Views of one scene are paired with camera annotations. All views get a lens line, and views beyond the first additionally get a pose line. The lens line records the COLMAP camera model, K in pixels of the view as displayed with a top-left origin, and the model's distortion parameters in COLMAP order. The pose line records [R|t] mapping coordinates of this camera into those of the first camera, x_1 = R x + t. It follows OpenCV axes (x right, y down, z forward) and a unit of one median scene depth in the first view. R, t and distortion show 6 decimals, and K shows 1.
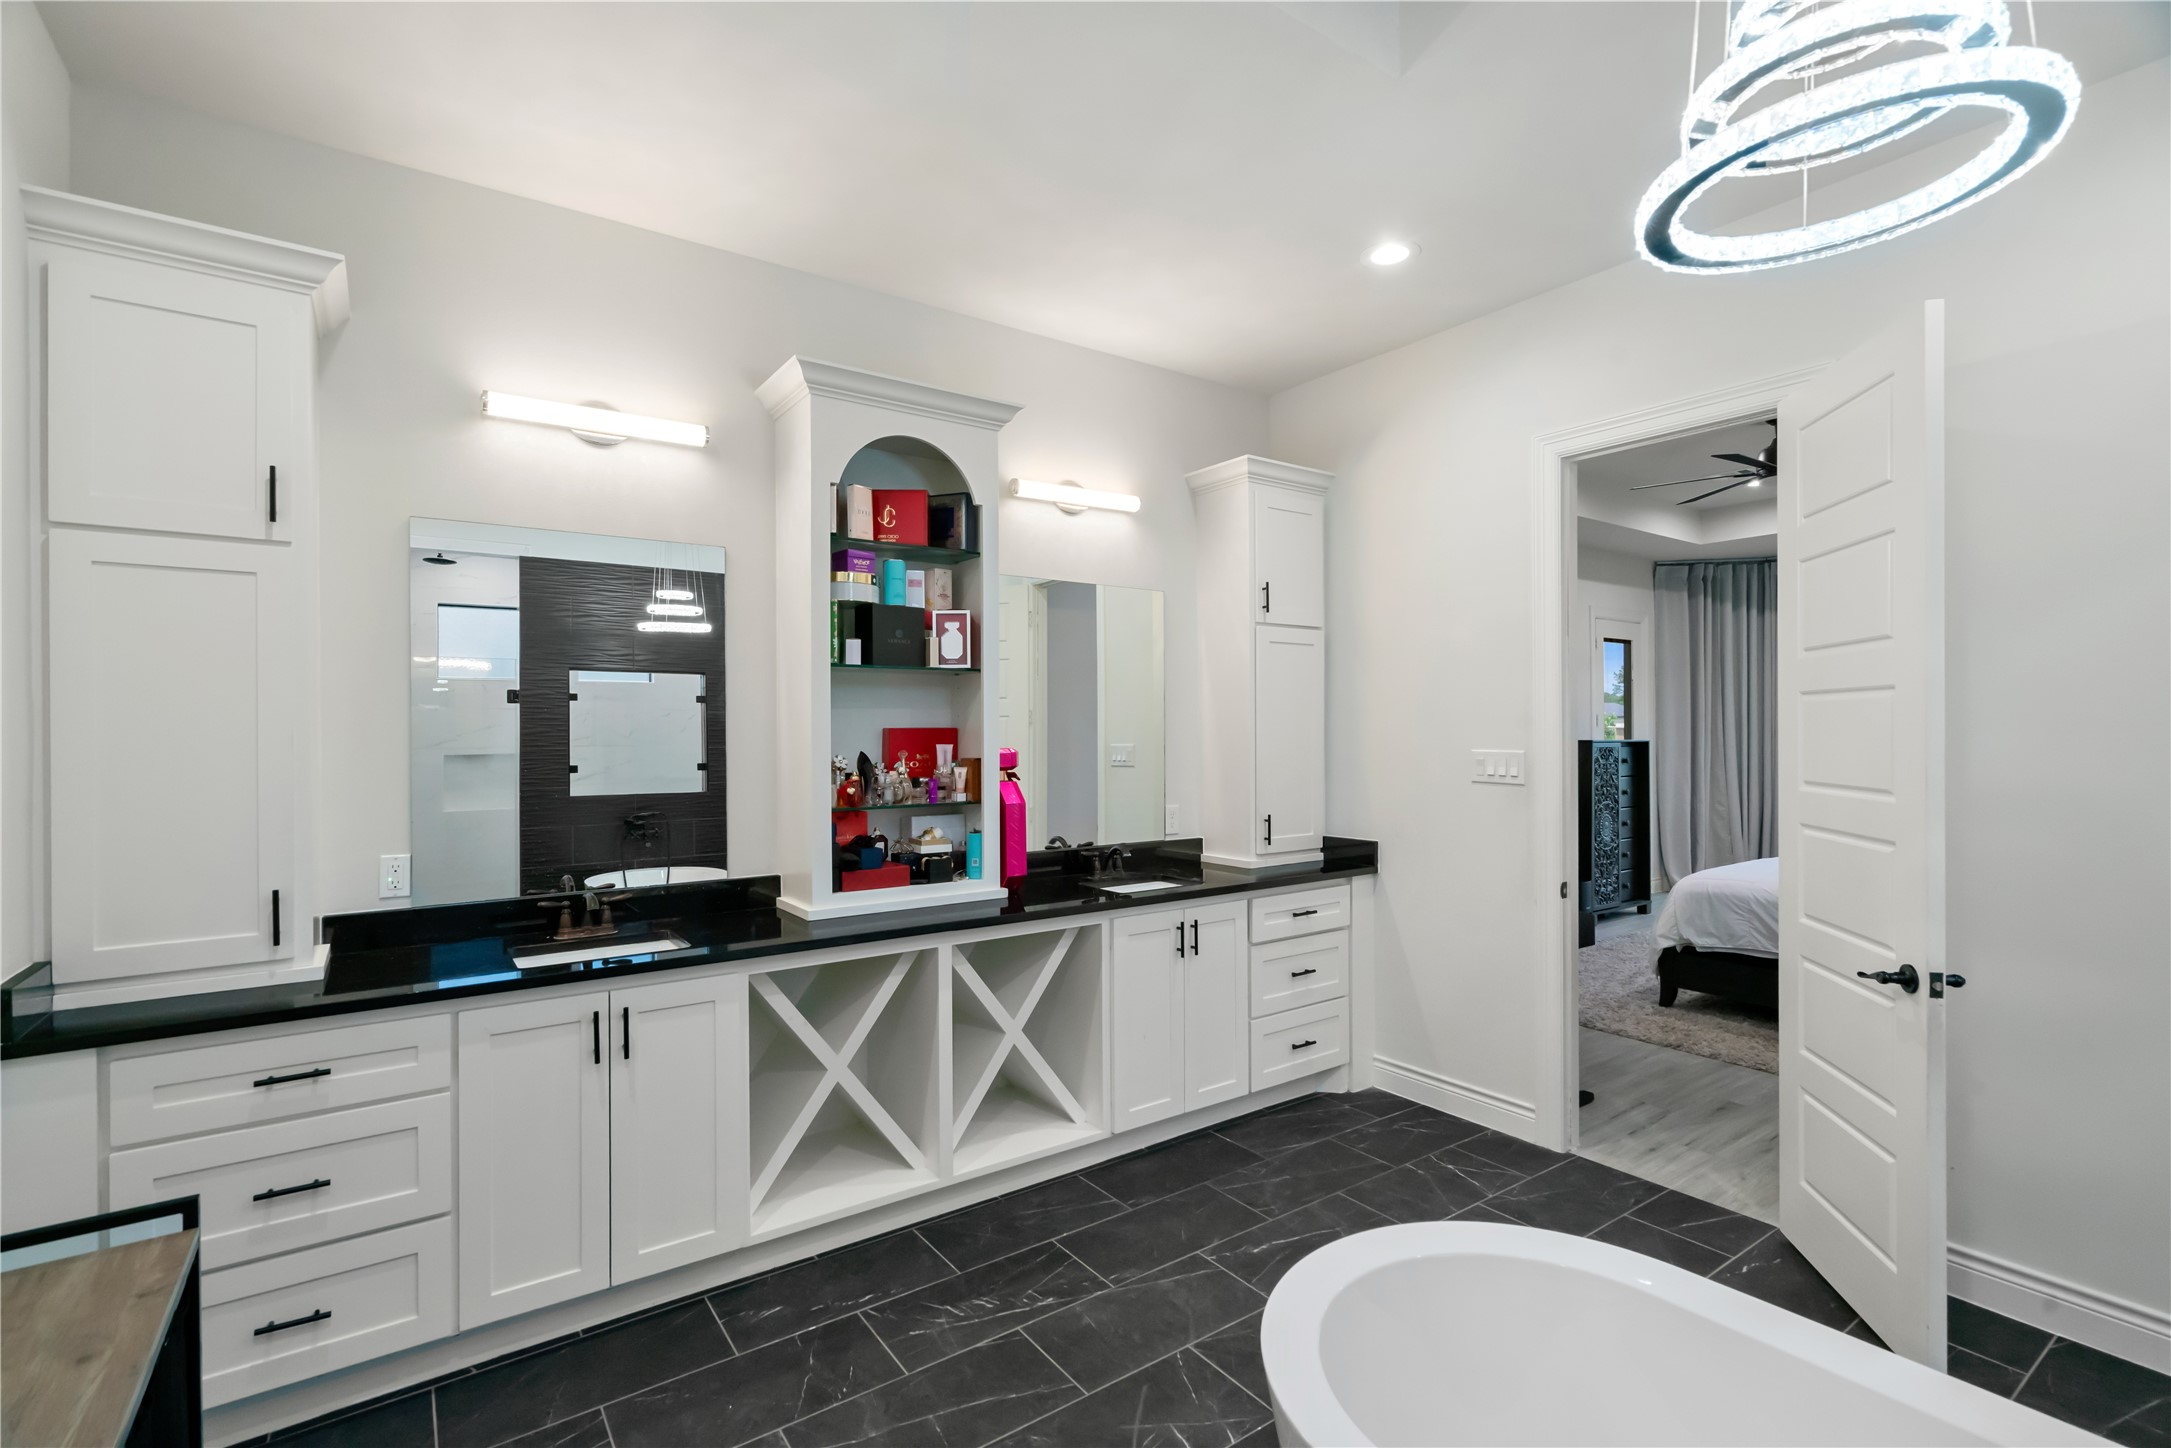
lens RADIAL K [[989.5, 0, 1081.5], [0, 989.5, 724.4], [0, 0, 1]] dist [-0.005797, 0.004180]
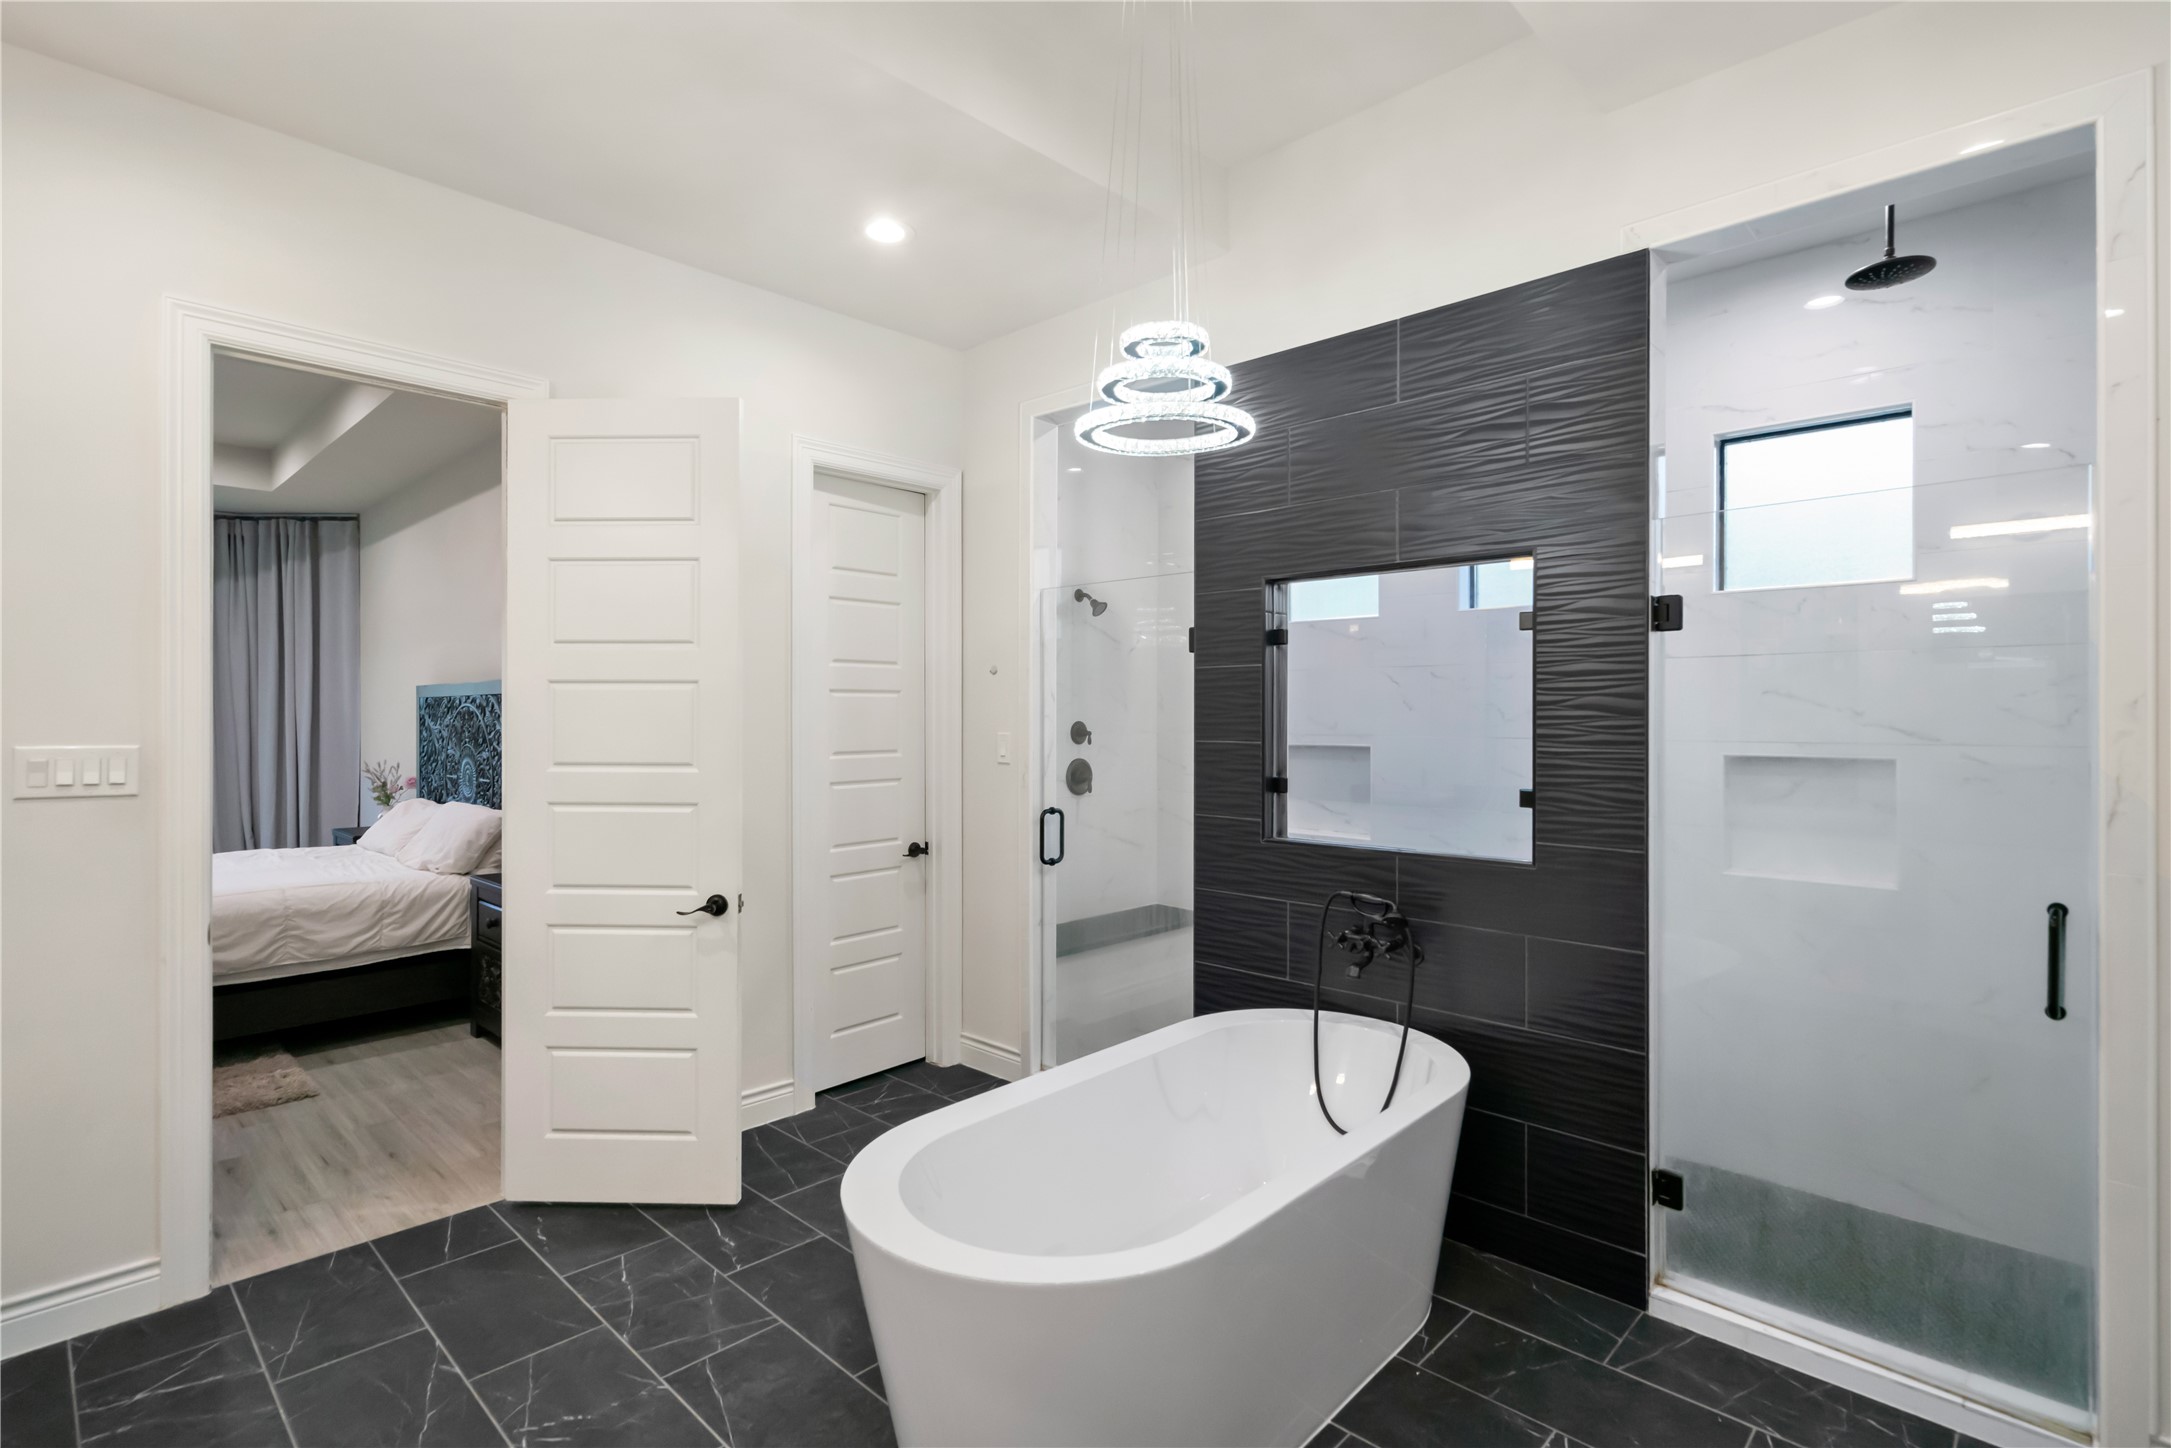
lens RADIAL K [[1036.8, 0, 1103.8], [0, 1036.8, 716.6], [0, 0, 1]] dist [-0.002454, -0.000420]
pose [[-0.207002, -0.000427, 0.978341, -0.184501], [-0.005561, 0.999984, -0.000740, 0.001847], [-0.978325, -0.005593, -0.207001, 0.238167]]
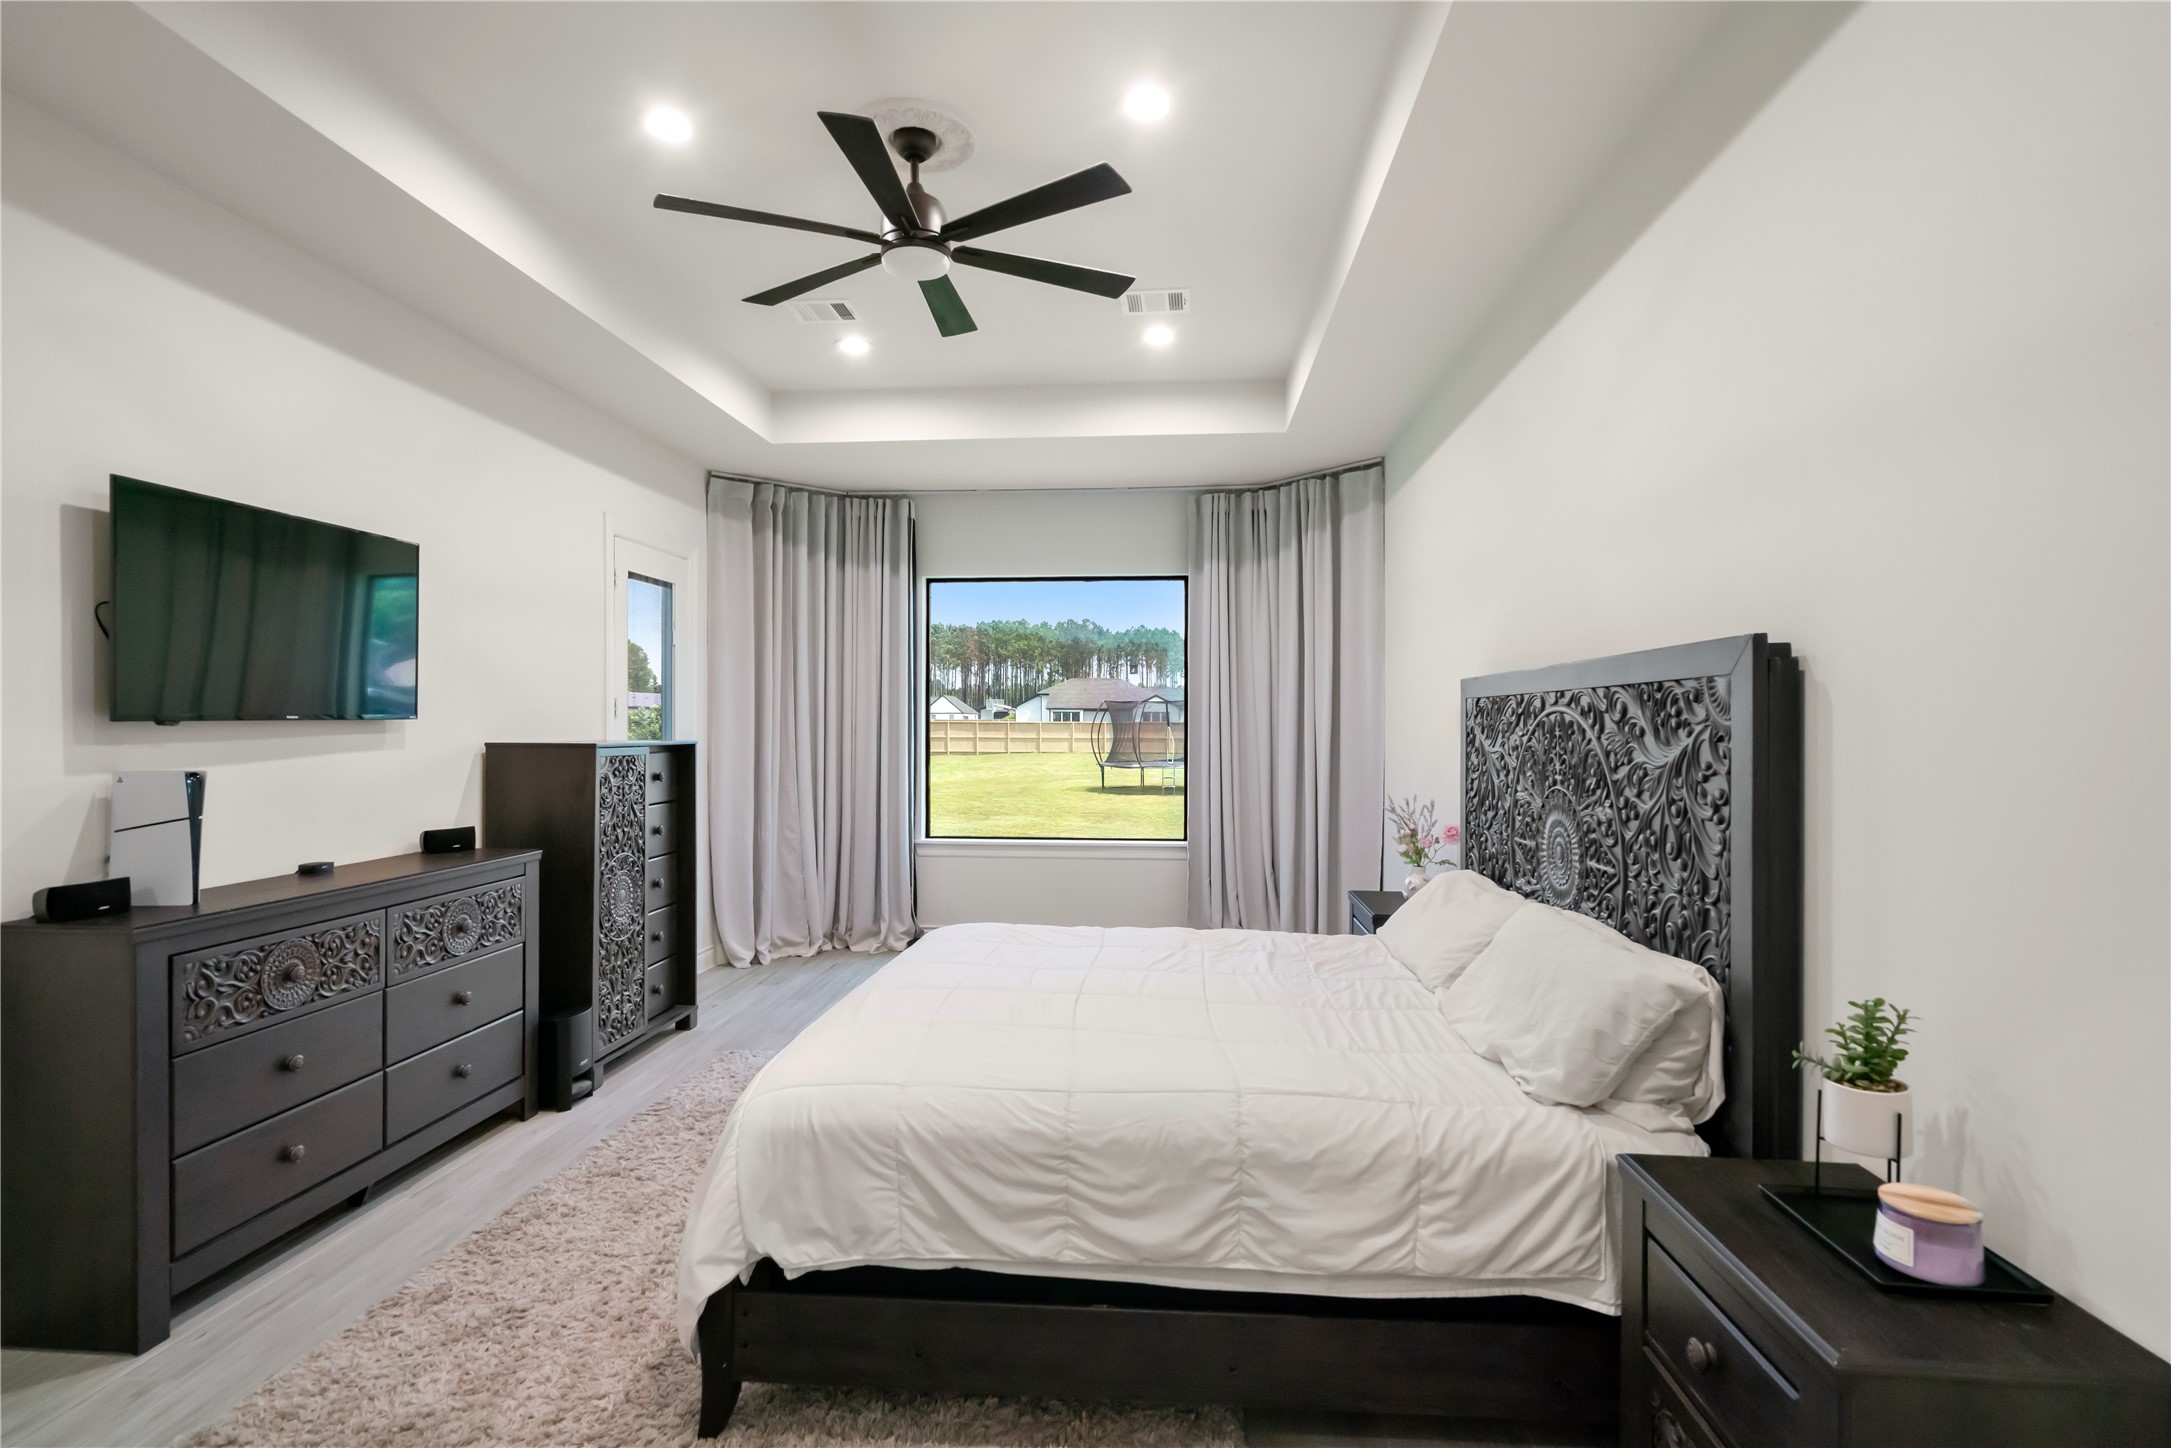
lens RADIAL K [[1036.8, 0, 1077.9], [0, 1036.8, 720.2], [0, 0, 1]] dist [-0.002454, -0.000420]
pose [[0.648742, 0.005481, 0.760988, 0.253421], [-0.008249, 0.999966, -0.000170, 0.001138], [-0.760963, -0.006168, 0.648766, 0.427390]]
